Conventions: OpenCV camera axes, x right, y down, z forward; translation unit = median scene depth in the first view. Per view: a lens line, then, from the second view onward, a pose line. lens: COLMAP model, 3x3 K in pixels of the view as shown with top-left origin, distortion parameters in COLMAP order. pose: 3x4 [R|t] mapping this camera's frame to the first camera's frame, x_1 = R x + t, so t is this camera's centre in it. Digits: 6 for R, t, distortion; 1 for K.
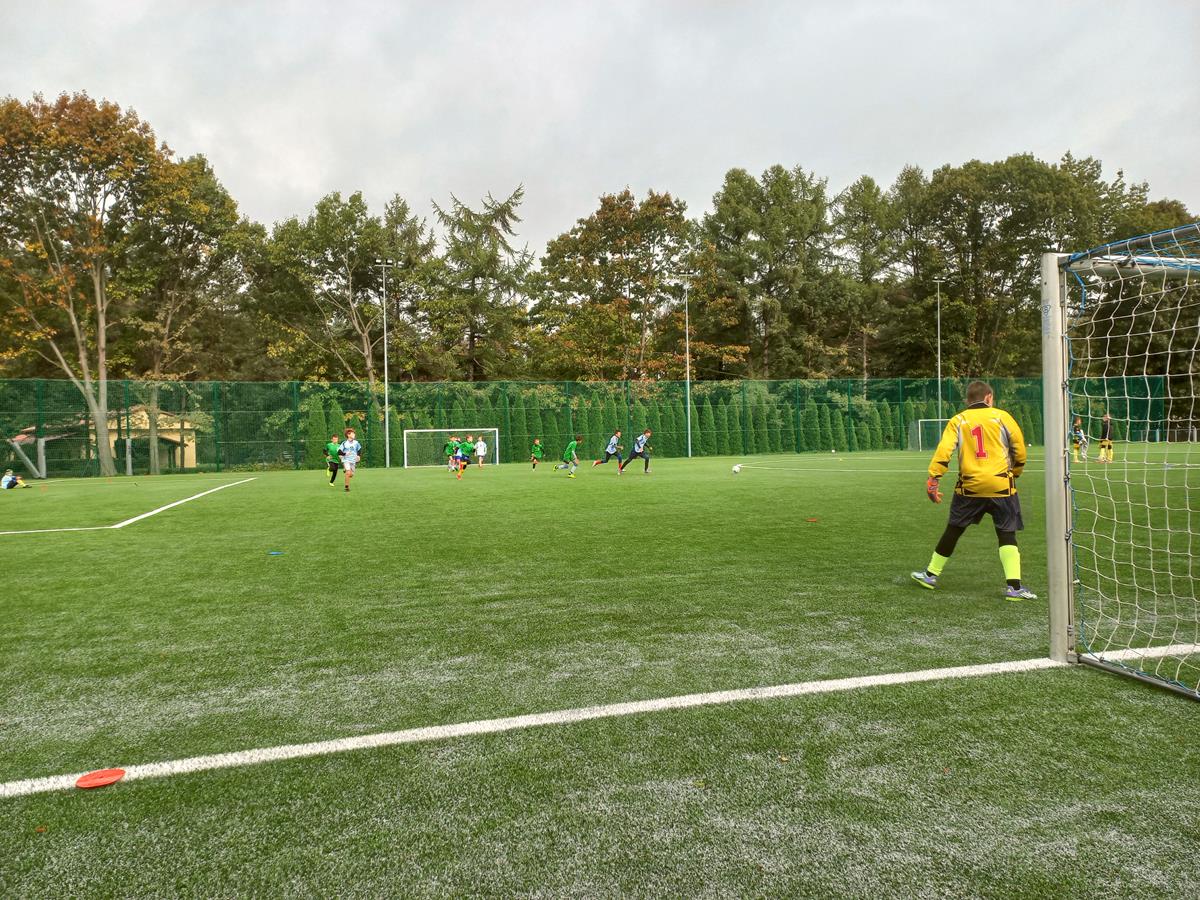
lens RADIAL K [[862.7, 0, 606.1], [0, 862.7, 470.4], [0, 0, 1]] dist [0.126442, -0.158099]
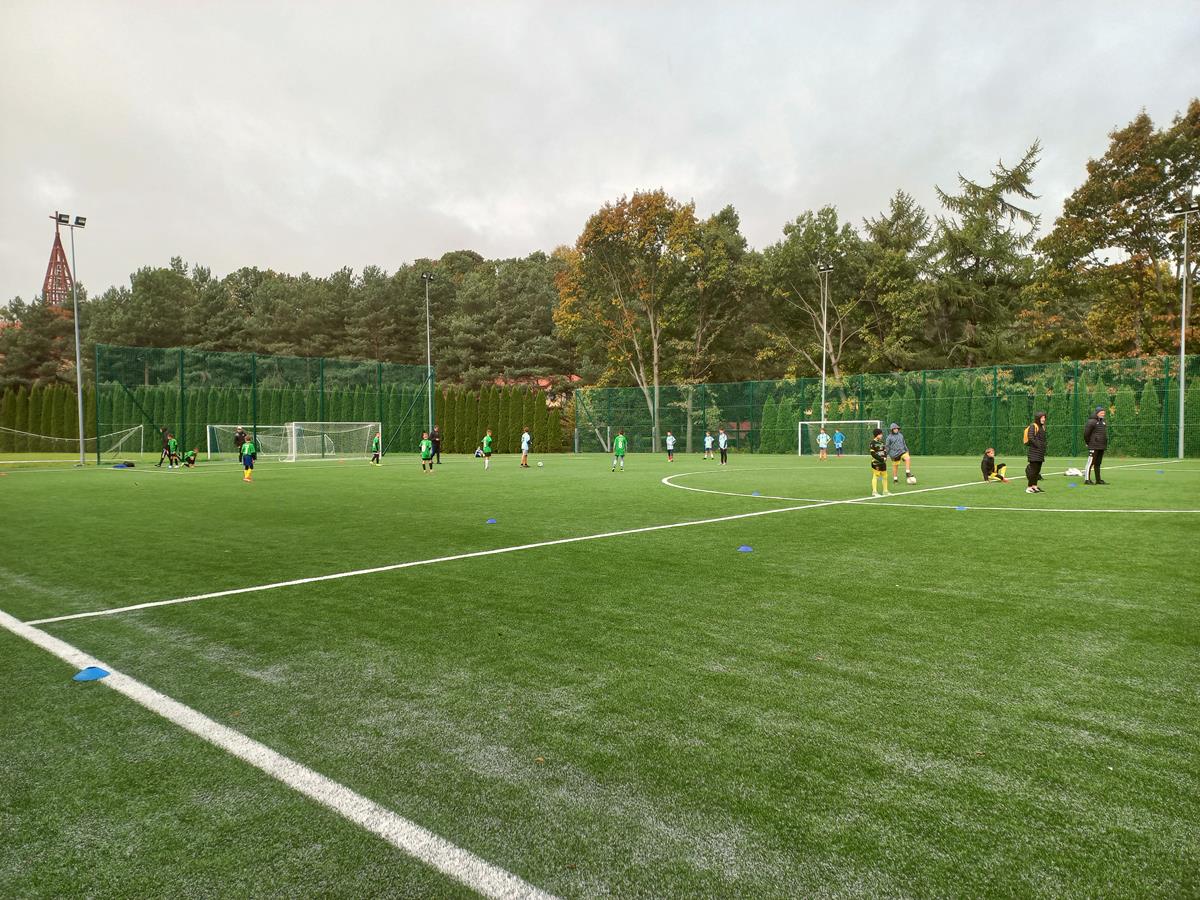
lens RADIAL K [[865.1, 0, 610.4], [0, 865.1, 442.7], [0, 0, 1]] dist [0.065568, -0.033259]
pose [[0.491883, 0.030237, -0.870136, 0.477463], [-0.031919, 0.999351, 0.016683, -0.024450], [0.870076, 0.019567, 0.492529, 0.195438]]
